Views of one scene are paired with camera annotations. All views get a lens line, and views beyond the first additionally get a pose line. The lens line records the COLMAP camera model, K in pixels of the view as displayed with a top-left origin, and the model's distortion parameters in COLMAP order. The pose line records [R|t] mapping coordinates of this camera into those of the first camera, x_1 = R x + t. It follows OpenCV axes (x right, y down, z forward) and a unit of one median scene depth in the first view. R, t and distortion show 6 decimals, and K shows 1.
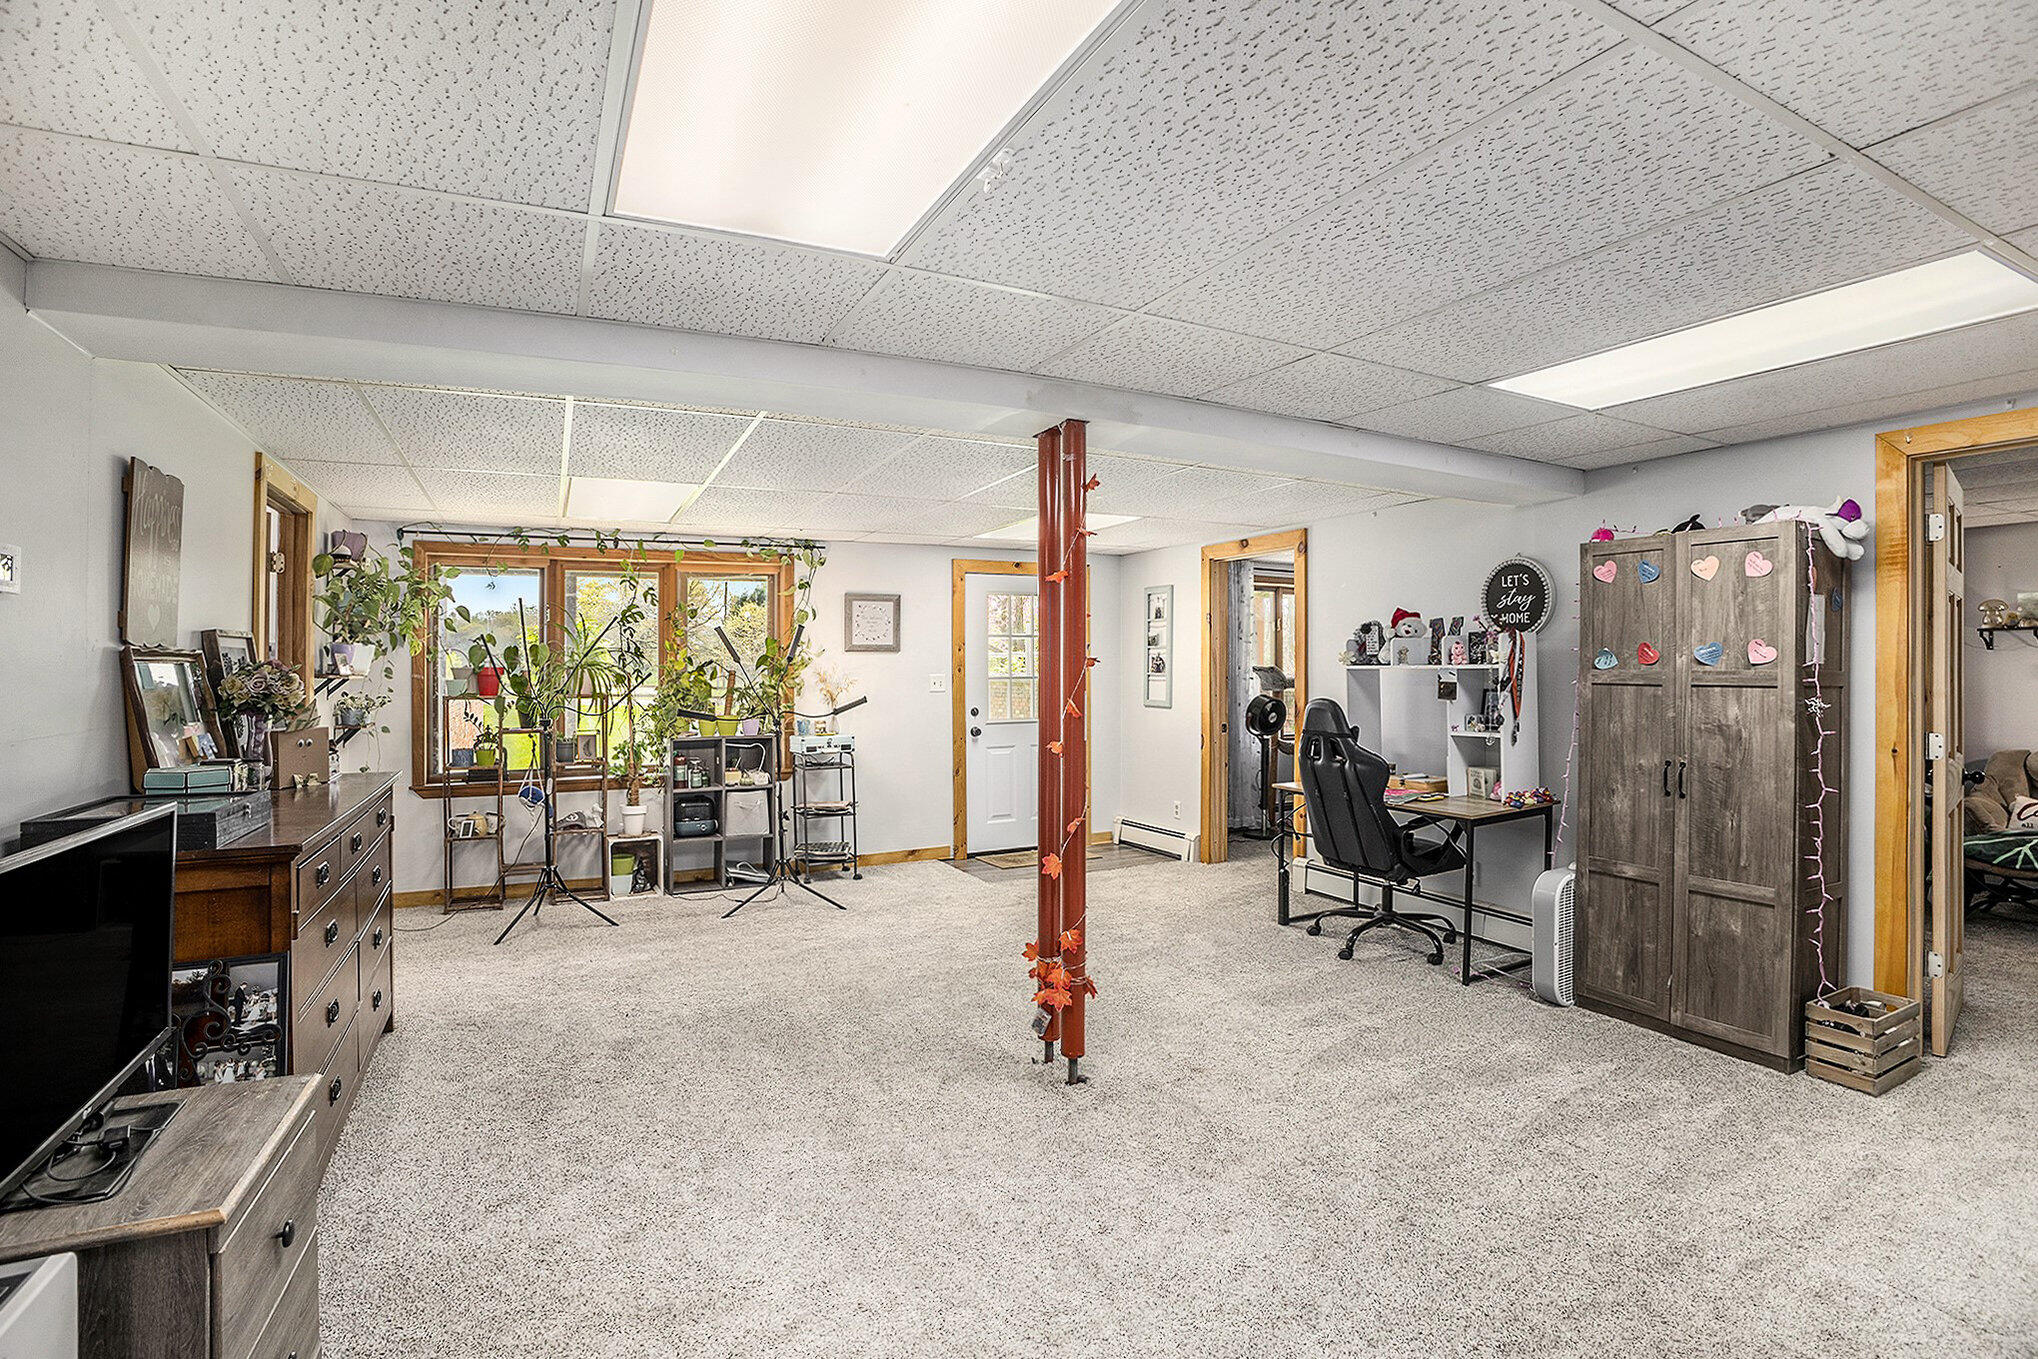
lens RADIAL K [[956.9, 0, 1012.2], [0, 956.9, 683.8], [0, 0, 1]] dist [-0.053553, 0.006825]
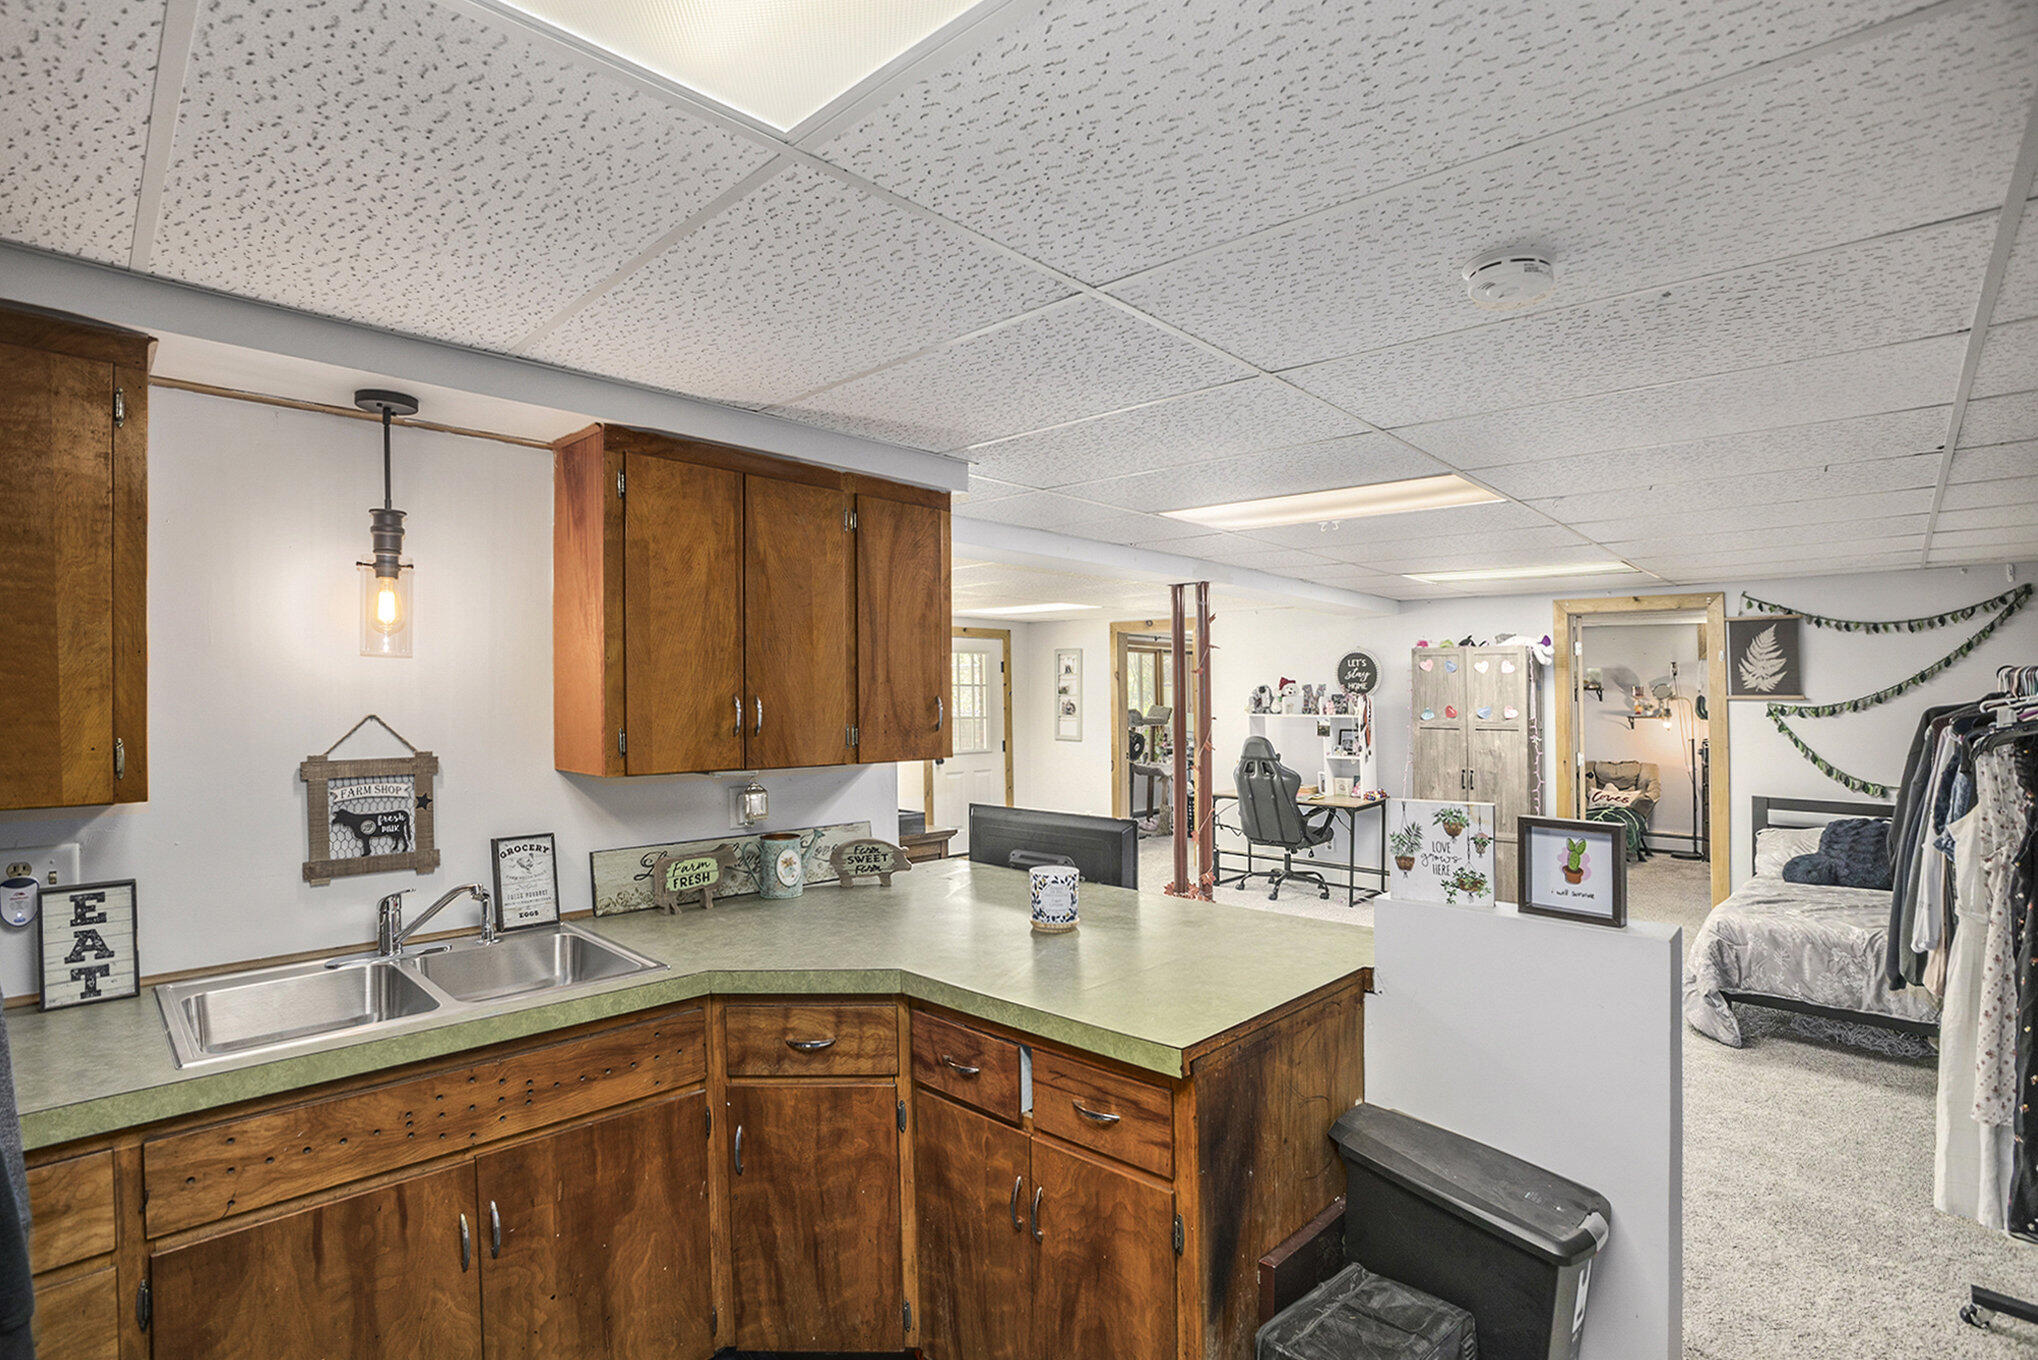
lens RADIAL K [[956.9, 0, 1023.1], [0, 956.9, 679.8], [0, 0, 1]] dist [-0.053553, 0.006825]
pose [[0.944989, 0.011072, 0.326914, -0.573382], [0.000042, 0.999423, -0.033971, -0.024981], [-0.327102, 0.032116, 0.944443, -0.383337]]
